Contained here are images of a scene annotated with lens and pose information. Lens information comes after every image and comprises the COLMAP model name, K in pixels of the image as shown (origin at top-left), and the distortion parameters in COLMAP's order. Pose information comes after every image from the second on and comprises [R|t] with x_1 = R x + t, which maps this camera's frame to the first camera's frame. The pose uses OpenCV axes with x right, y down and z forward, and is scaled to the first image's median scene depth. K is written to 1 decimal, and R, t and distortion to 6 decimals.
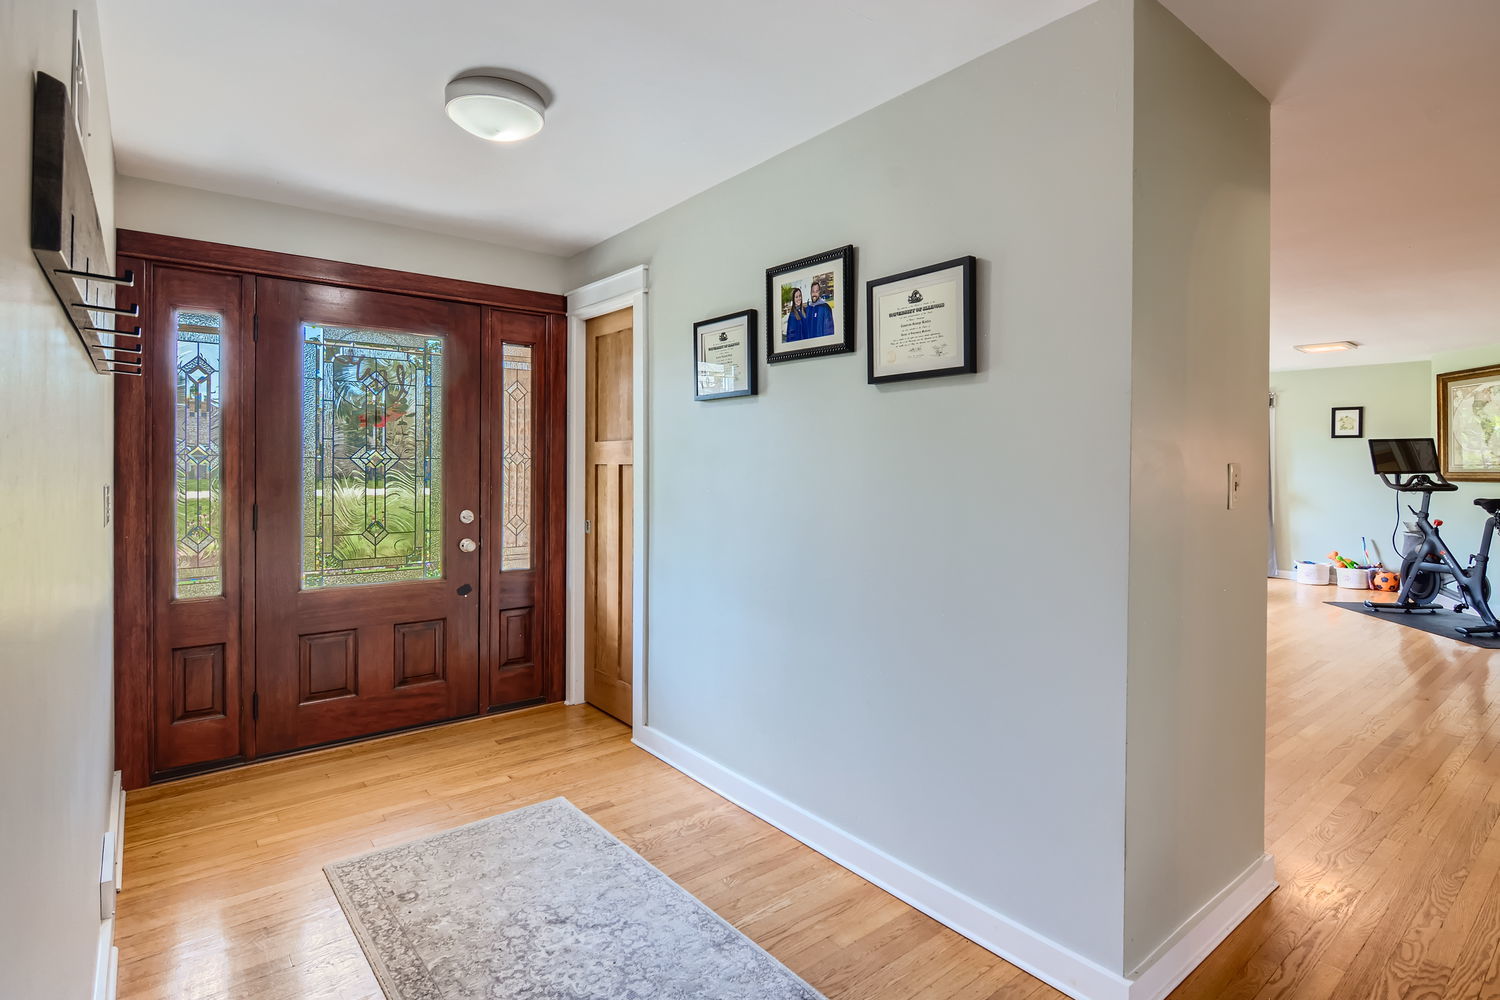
lens RADIAL K [[739.6, 0, 762.8], [0, 739.6, 475.3], [0, 0, 1]] dist [-0.001983, -0.008403]
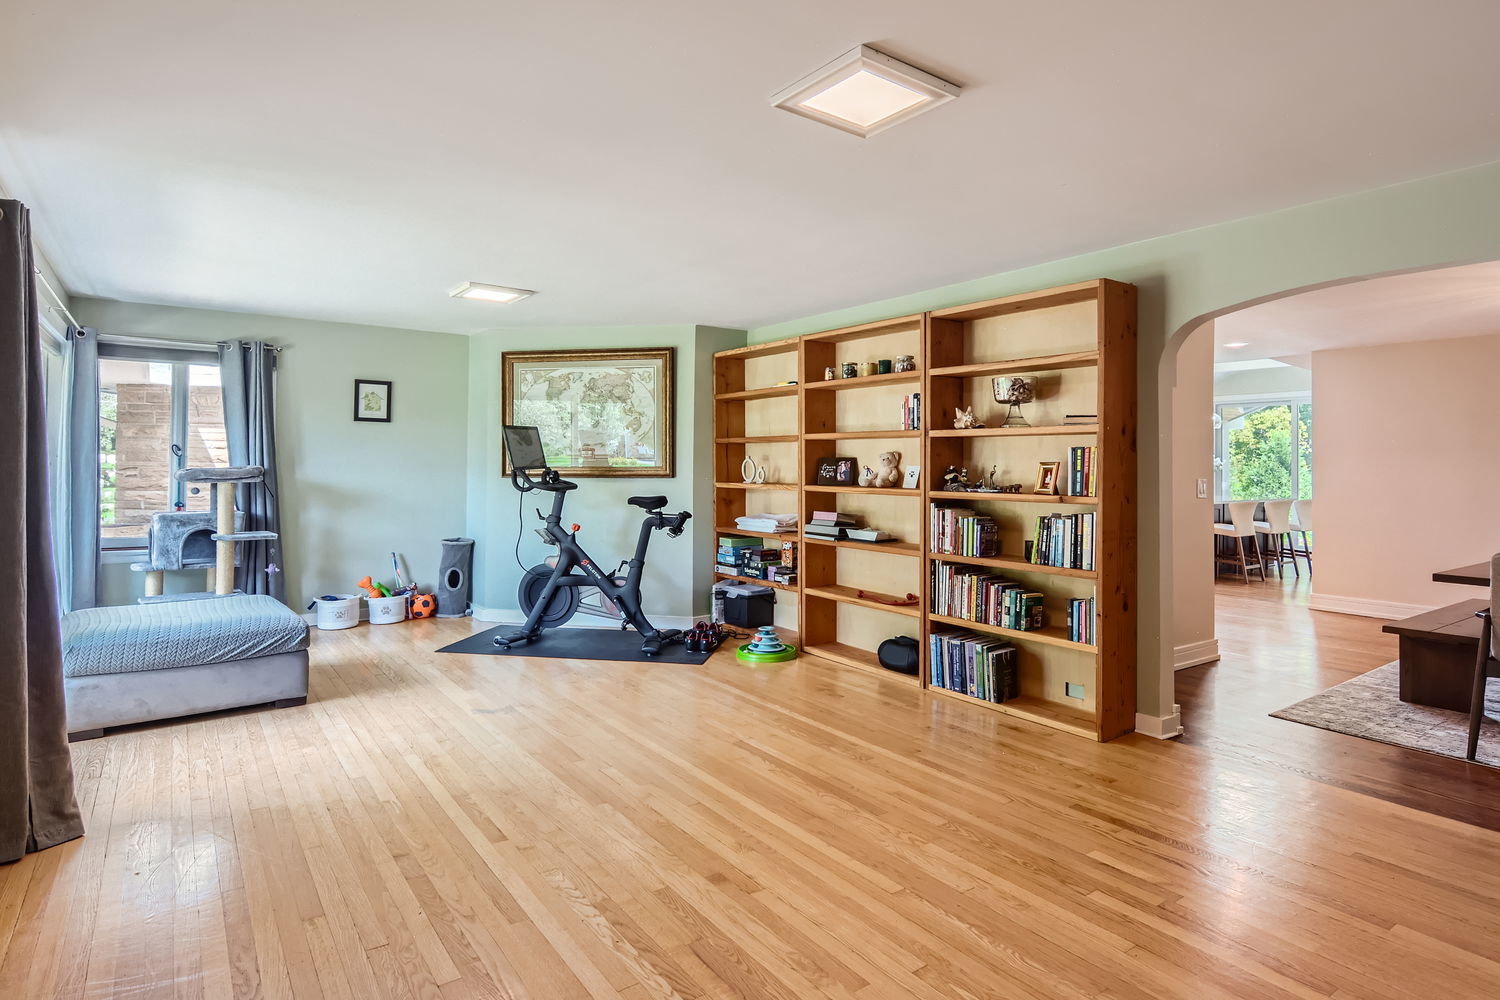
lens RADIAL K [[806.2, 0, 748.2], [0, 806.2, 471.1], [0, 0, 1]] dist [-0.005896, 0.001513]
pose [[0.061949, -0.006838, 0.998056, 0.006626], [0.004501, 0.999968, 0.006572, -0.005618], [-0.998069, 0.004085, 0.061978, 0.707616]]
